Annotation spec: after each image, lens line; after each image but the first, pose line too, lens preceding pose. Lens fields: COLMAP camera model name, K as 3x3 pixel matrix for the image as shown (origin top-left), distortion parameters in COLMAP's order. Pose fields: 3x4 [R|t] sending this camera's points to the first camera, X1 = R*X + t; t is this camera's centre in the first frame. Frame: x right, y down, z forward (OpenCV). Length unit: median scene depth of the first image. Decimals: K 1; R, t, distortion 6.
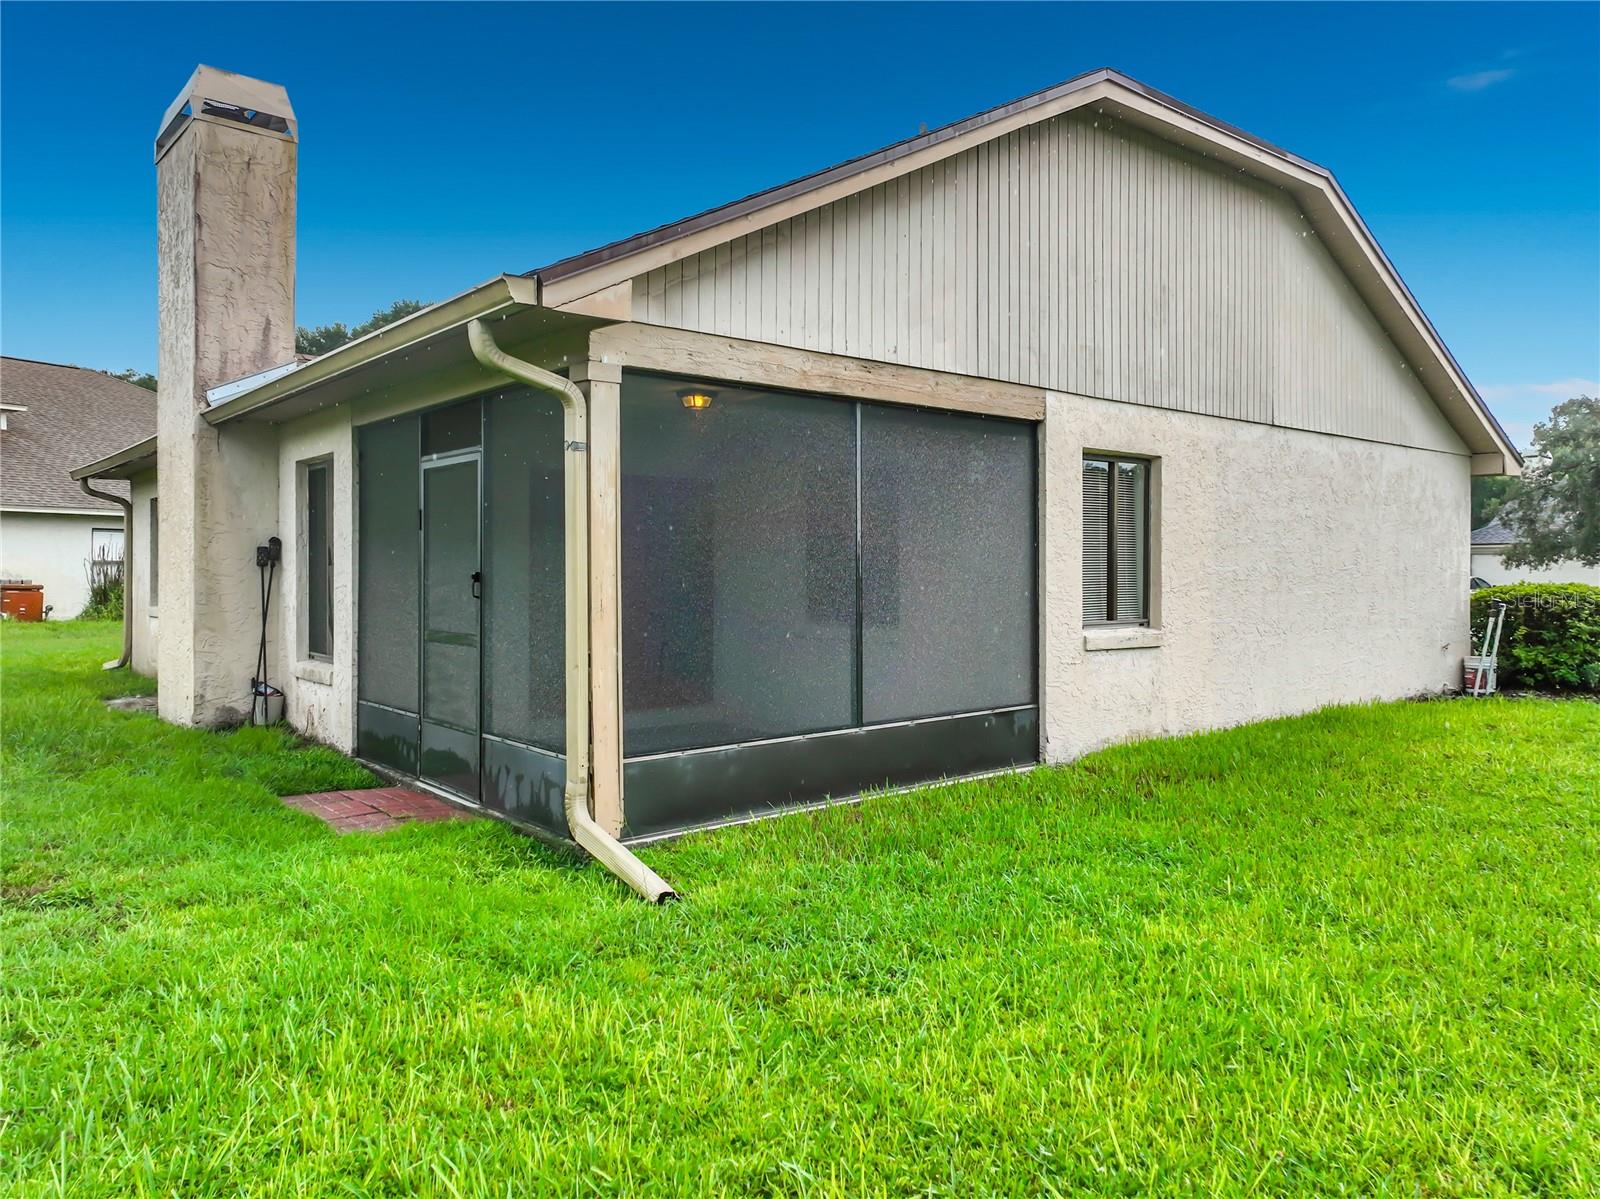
lens RADIAL K [[1176.4, 0, 786.7], [0, 1176.4, 566.9], [0, 0, 1]] dist [-0.001207, 0.016378]
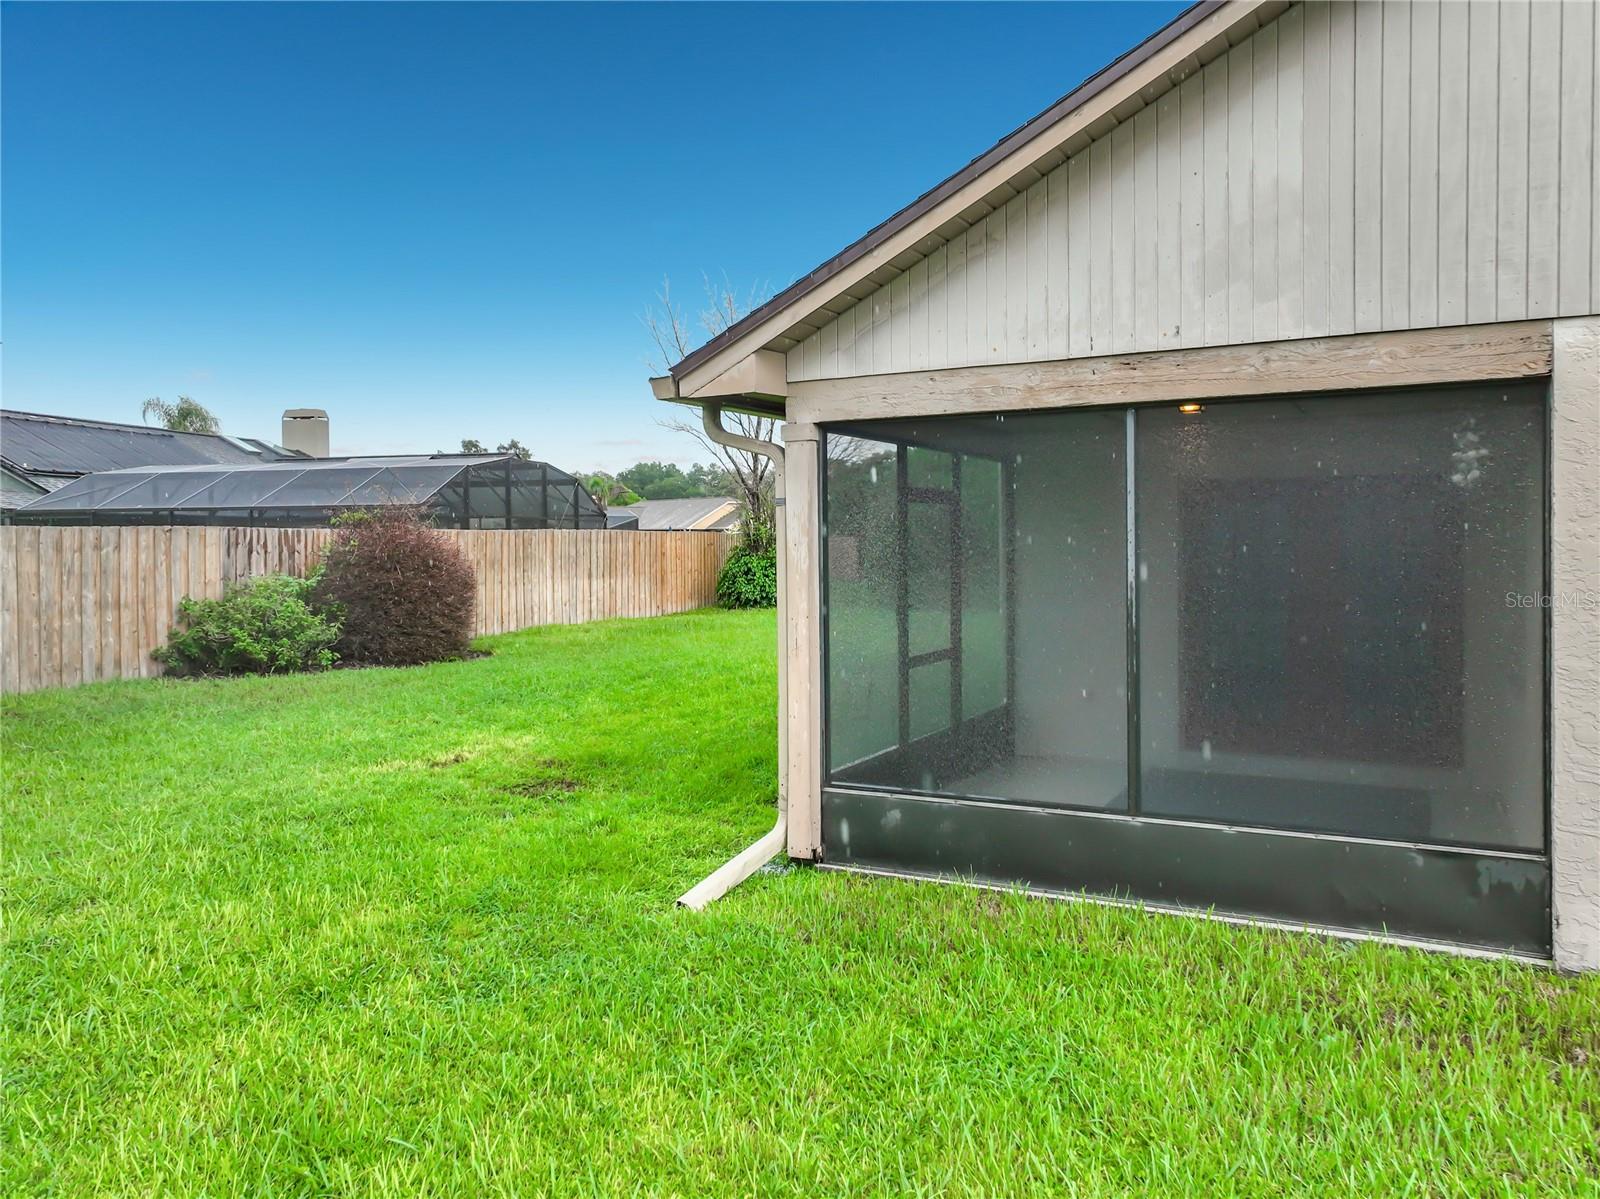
lens RADIAL K [[1152.5, 0, 807.6], [0, 1152.5, 564.8], [0, 0, 1]] dist [0.005757, 0.010285]
pose [[0.371440, 0.013452, -0.928360, 0.109337], [0.014008, 0.999700, 0.020090, -0.008133], [0.928351, -0.020467, 0.371140, 0.078079]]
